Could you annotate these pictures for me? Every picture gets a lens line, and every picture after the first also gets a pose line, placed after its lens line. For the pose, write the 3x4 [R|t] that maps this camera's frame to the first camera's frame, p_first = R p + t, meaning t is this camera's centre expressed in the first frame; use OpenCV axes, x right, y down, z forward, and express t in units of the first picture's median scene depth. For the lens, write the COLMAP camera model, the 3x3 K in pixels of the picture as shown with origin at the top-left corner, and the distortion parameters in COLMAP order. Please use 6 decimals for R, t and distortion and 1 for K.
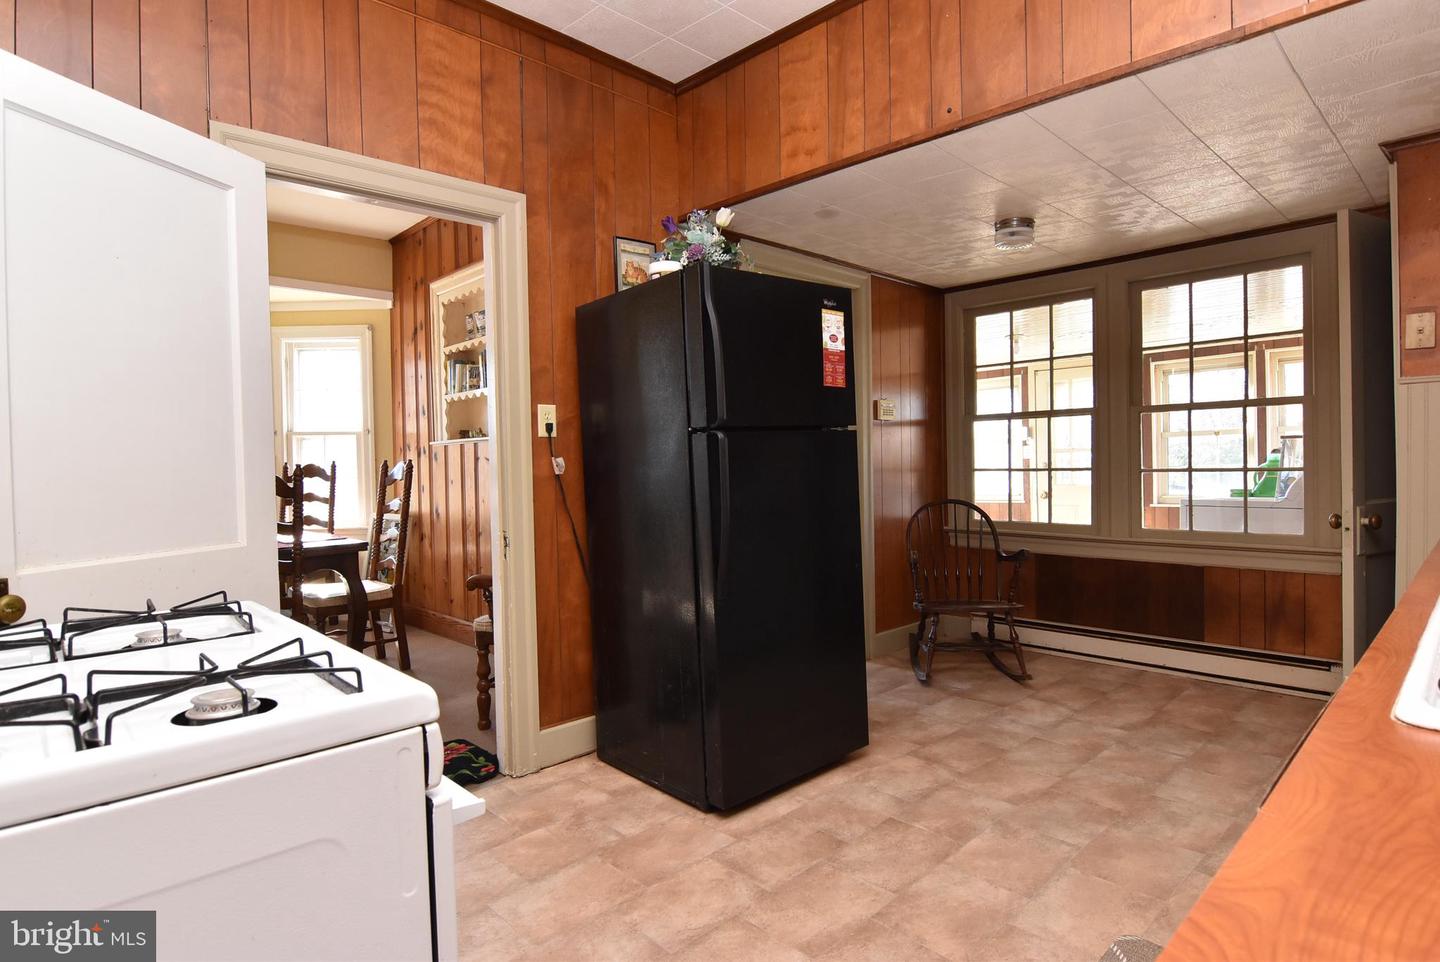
lens RADIAL K [[771.8, 0, 725.7], [0, 771.8, 475.2], [0, 0, 1]] dist [0.003533, -0.000965]
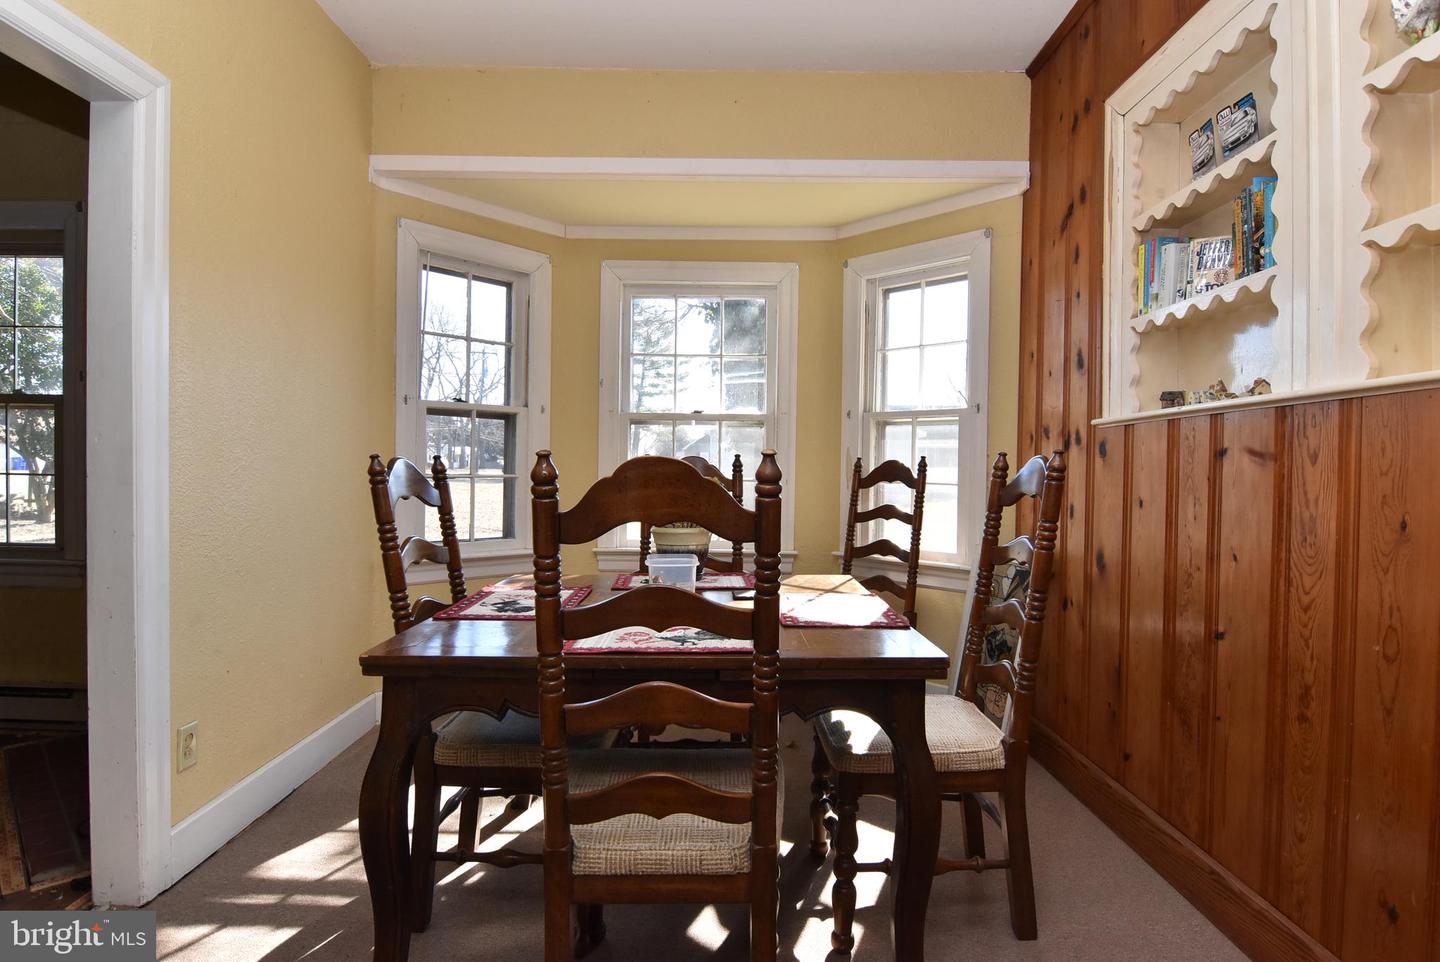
lens RADIAL K [[765.1, 0, 724.1], [0, 765.1, 480.6], [0, 0, 1]] dist [0.005318, -0.019670]
pose [[0.721307, 0.040161, -0.691450, -0.204449], [-0.039702, 0.999073, 0.016612, -0.002448], [0.691476, 0.015469, 0.722234, 0.464496]]
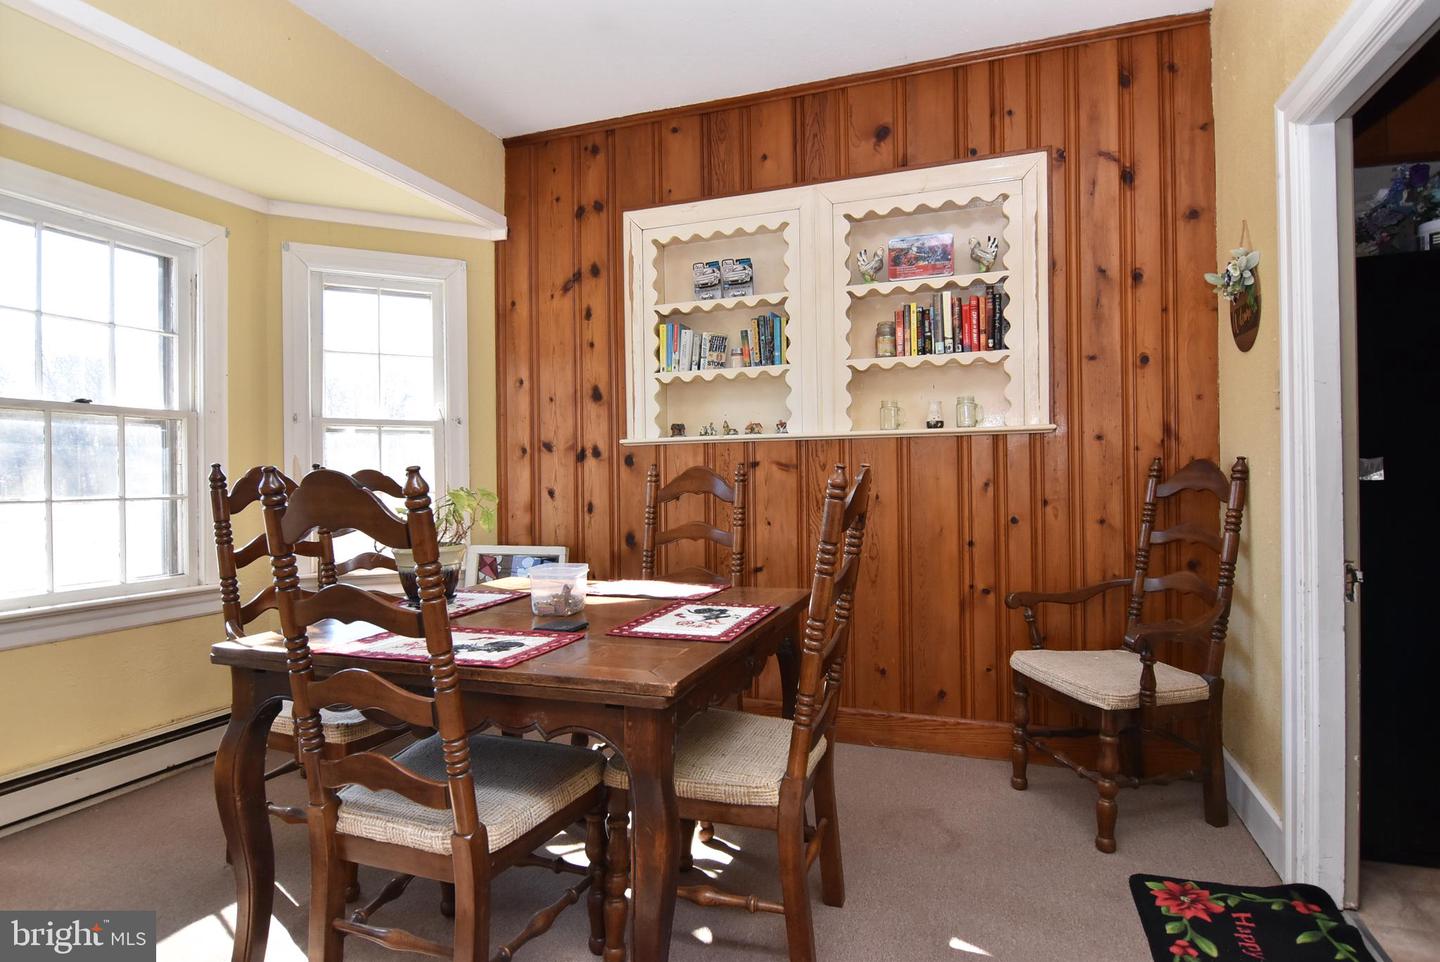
lens RADIAL K [[765.1, 0, 724.1], [0, 765.1, 480.6], [0, 0, 1]] dist [0.005318, -0.019670]
pose [[0.896690, 0.011435, 0.442512, -0.583533], [-0.002730, 0.999790, -0.020304, 0.007138], [-0.442651, 0.016998, 0.896533, 0.336479]]
